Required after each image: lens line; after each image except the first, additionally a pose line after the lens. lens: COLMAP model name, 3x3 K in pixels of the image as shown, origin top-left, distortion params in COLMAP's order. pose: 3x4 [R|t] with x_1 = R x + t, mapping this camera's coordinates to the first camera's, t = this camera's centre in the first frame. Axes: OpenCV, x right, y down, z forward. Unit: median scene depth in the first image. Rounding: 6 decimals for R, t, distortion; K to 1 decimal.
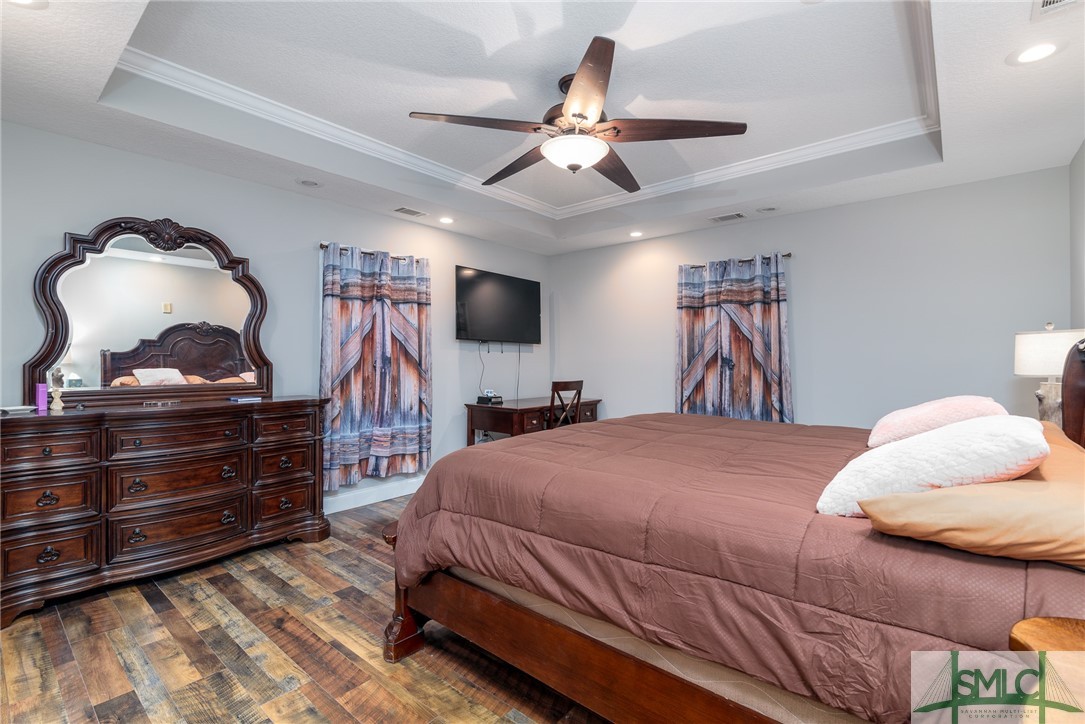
lens RADIAL K [[492.0, 0, 541.4], [0, 492.0, 357.2], [0, 0, 1]] dist [-0.000236, -0.000693]
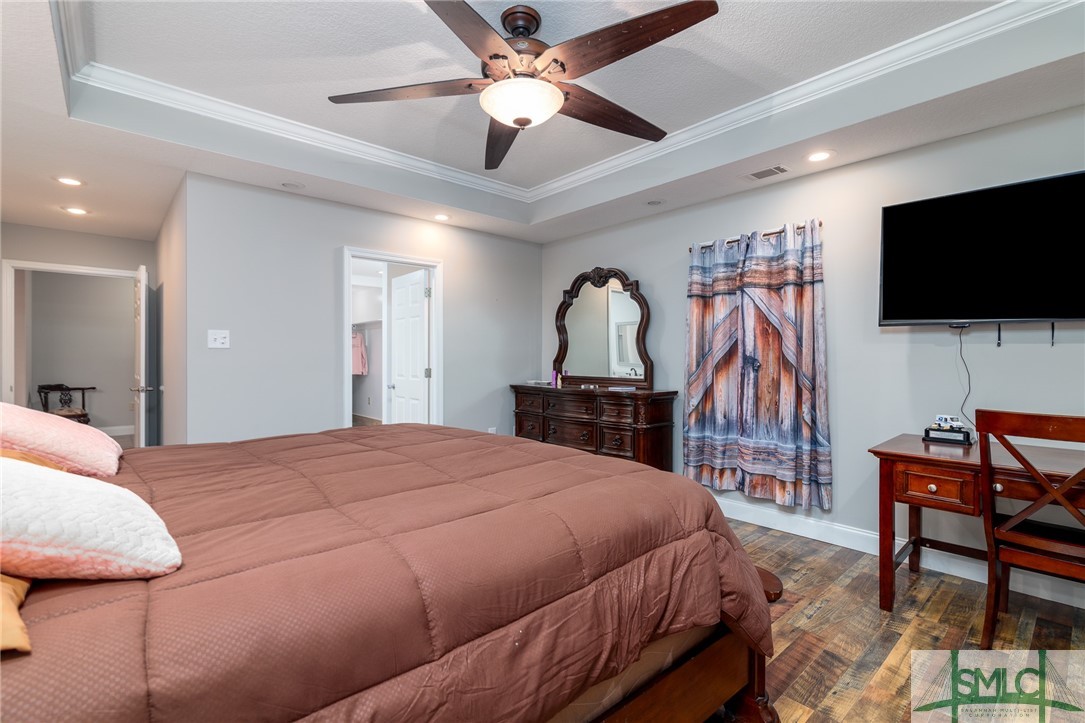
lens RADIAL K [[492.0, 0, 541.1], [0, 492.0, 361.2], [0, 0, 1]] dist [-0.000236, -0.000693]
pose [[-0.138794, 0.002692, -0.990318, 0.577397], [-0.002468, 0.999992, 0.003064, 0.007392], [0.990318, 0.002869, -0.138786, 0.758826]]
